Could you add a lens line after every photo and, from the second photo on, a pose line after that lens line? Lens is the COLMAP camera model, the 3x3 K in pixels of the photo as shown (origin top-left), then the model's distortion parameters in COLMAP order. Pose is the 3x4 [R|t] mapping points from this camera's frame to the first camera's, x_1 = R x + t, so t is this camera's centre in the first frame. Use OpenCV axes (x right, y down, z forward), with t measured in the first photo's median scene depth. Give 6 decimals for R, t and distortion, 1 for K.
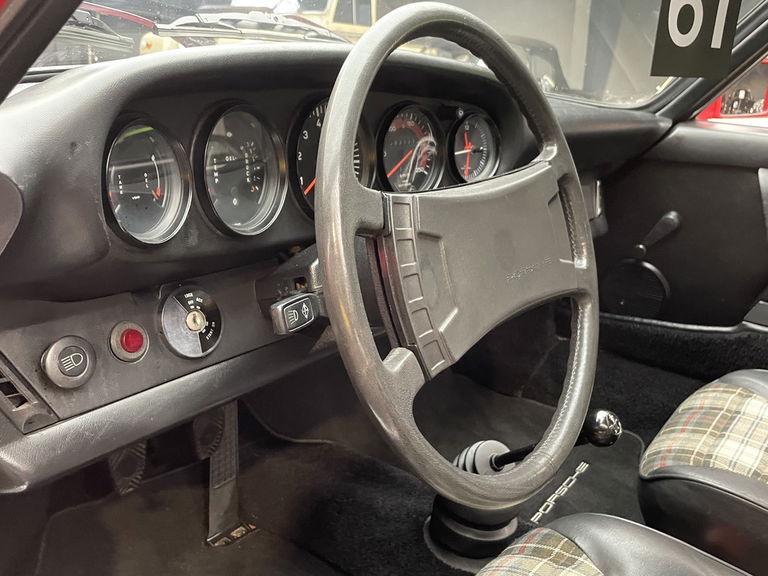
lens RADIAL K [[678.6, 0, 383.4], [0, 678.6, 282.2], [0, 0, 1]] dist [0.096654, -0.137521]
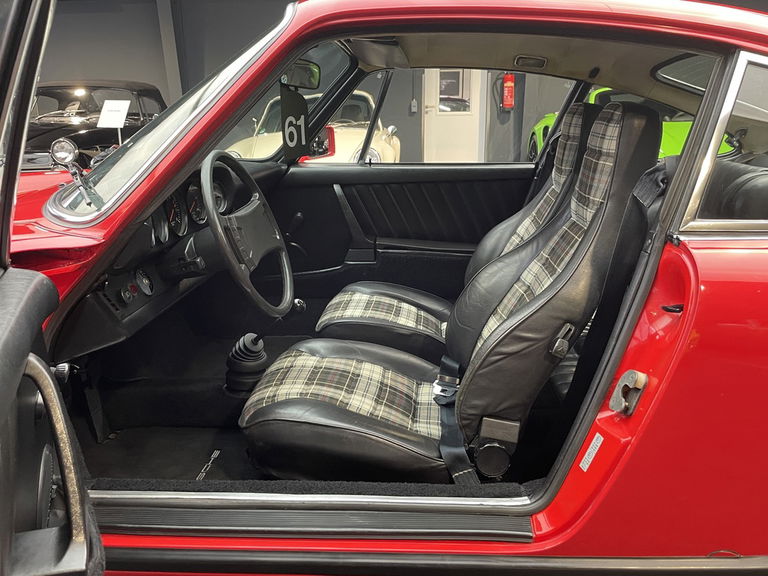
lens RADIAL K [[678.6, 0, 381.7], [0, 678.6, 287.7], [0, 0, 1]] dist [0.096654, -0.137521]
pose [[0.843865, -0.217475, 0.490506, -0.429661], [0.229672, 0.972599, 0.036092, 0.103074], [-0.484915, 0.082199, 0.870690, -0.884326]]
